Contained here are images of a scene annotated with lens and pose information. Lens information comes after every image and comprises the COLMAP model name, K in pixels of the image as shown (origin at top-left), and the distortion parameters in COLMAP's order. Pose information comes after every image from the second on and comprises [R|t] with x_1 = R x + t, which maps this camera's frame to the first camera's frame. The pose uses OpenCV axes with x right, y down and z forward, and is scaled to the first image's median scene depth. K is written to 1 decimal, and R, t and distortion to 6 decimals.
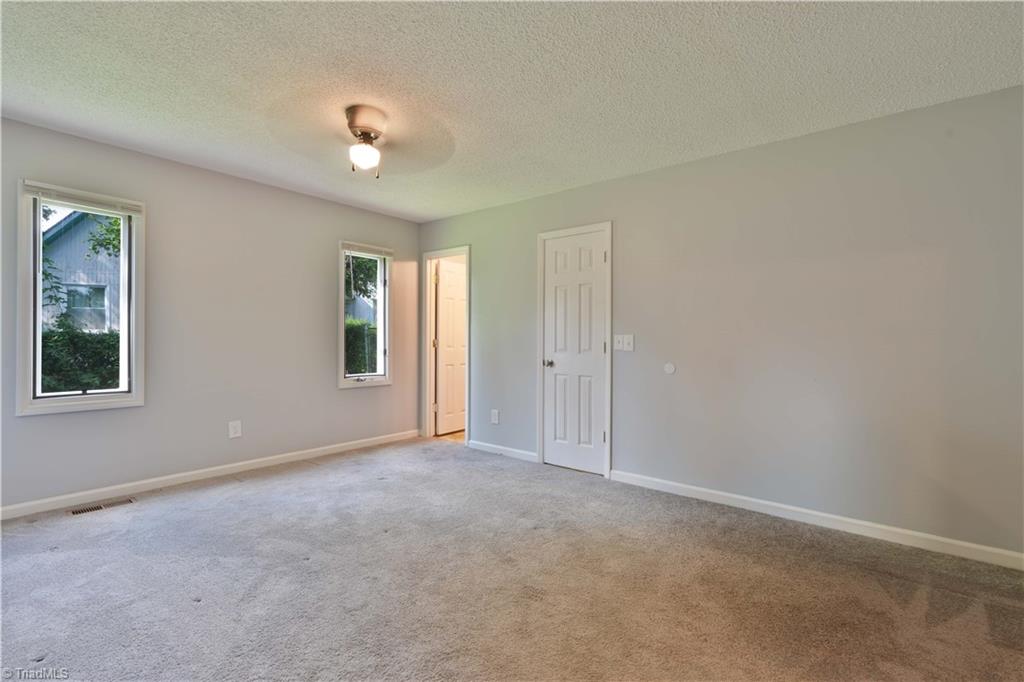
lens RADIAL K [[457.7, 0, 512.9], [0, 457.7, 339.0], [0, 0, 1]] dist [-0.002860, 0.000314]
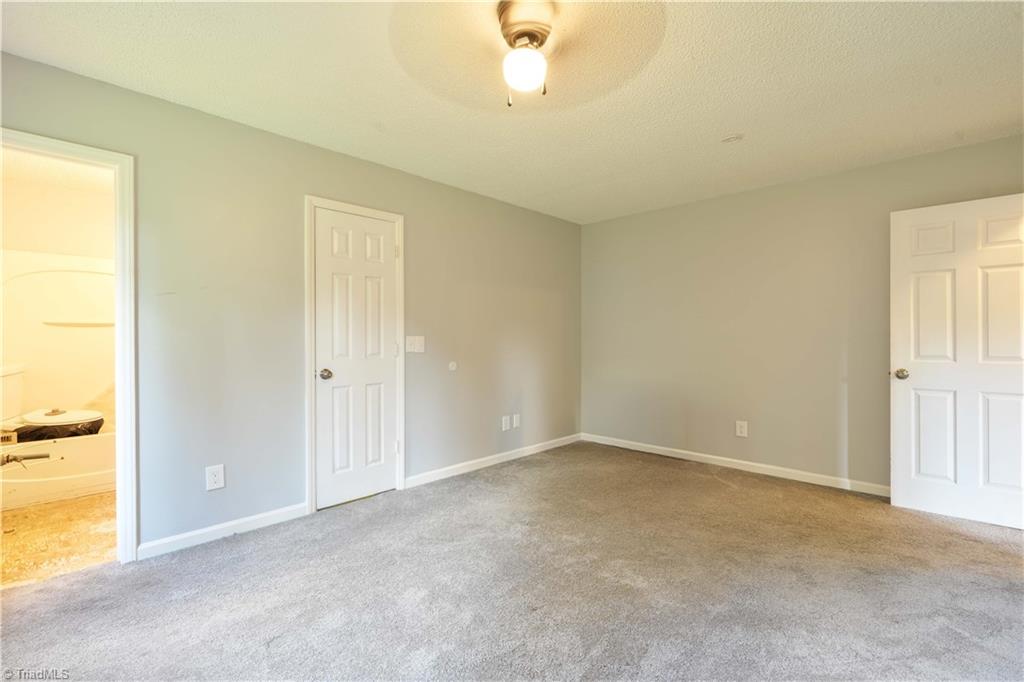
lens RADIAL K [[457.7, 0, 512.9], [0, 457.7, 337.8], [0, 0, 1]] dist [-0.002860, 0.000314]
pose [[0.087081, -0.013999, 0.996103, -0.667745], [0.000842, 0.999902, 0.013978, -0.018317], [-0.996201, -0.000379, 0.087085, 0.654829]]
